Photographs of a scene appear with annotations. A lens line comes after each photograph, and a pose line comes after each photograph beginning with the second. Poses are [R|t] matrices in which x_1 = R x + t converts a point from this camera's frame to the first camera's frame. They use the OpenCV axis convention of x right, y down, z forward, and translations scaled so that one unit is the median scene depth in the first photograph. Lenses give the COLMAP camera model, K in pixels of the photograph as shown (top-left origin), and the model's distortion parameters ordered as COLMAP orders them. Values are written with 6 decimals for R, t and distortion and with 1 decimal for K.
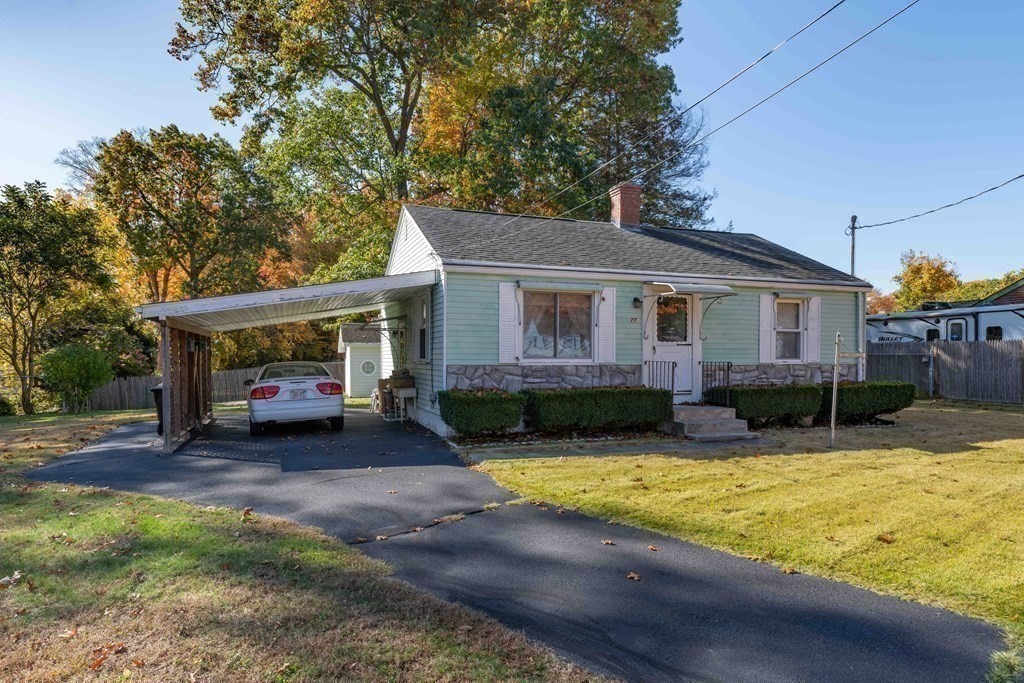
lens RADIAL K [[637.8, 0, 511.1], [0, 637.8, 335.2], [0, 0, 1]] dist [-0.004332, 0.004484]
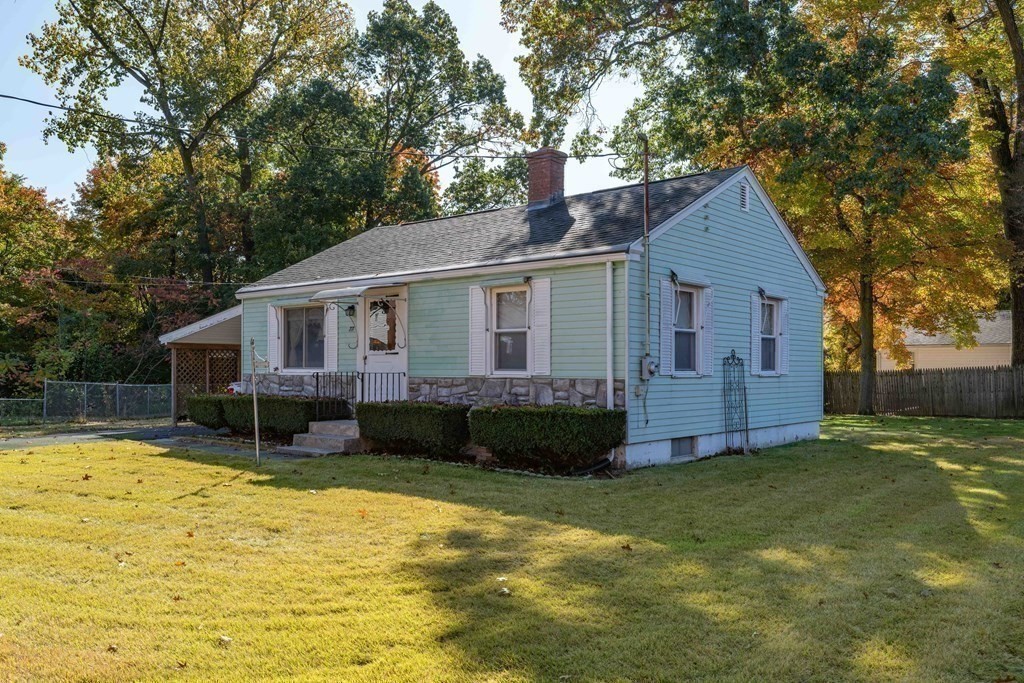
lens RADIAL K [[830.3, 0, 515.2], [0, 830.3, 344.9], [0, 0, 1]] dist [0.025922, -0.005579]
pose [[0.472997, -0.023227, -0.880758, 1.418099], [0.029906, 0.999500, -0.010298, 0.020757], [0.880556, -0.021469, 0.473455, 0.629057]]
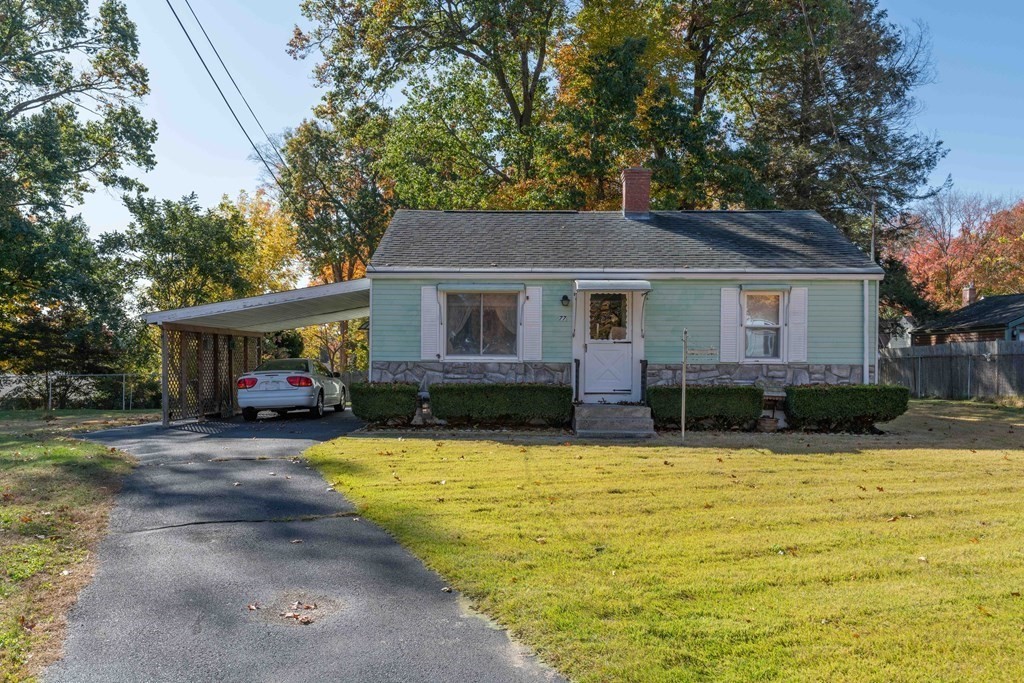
lens RADIAL K [[830.3, 0, 510.0], [0, 830.3, 349.9], [0, 0, 1]] dist [0.025922, -0.005579]
pose [[0.932468, 0.000115, -0.361253, 0.590673], [0.007815, 0.999760, 0.020490, -0.001142], [0.361168, -0.021930, 0.932243, -0.252134]]
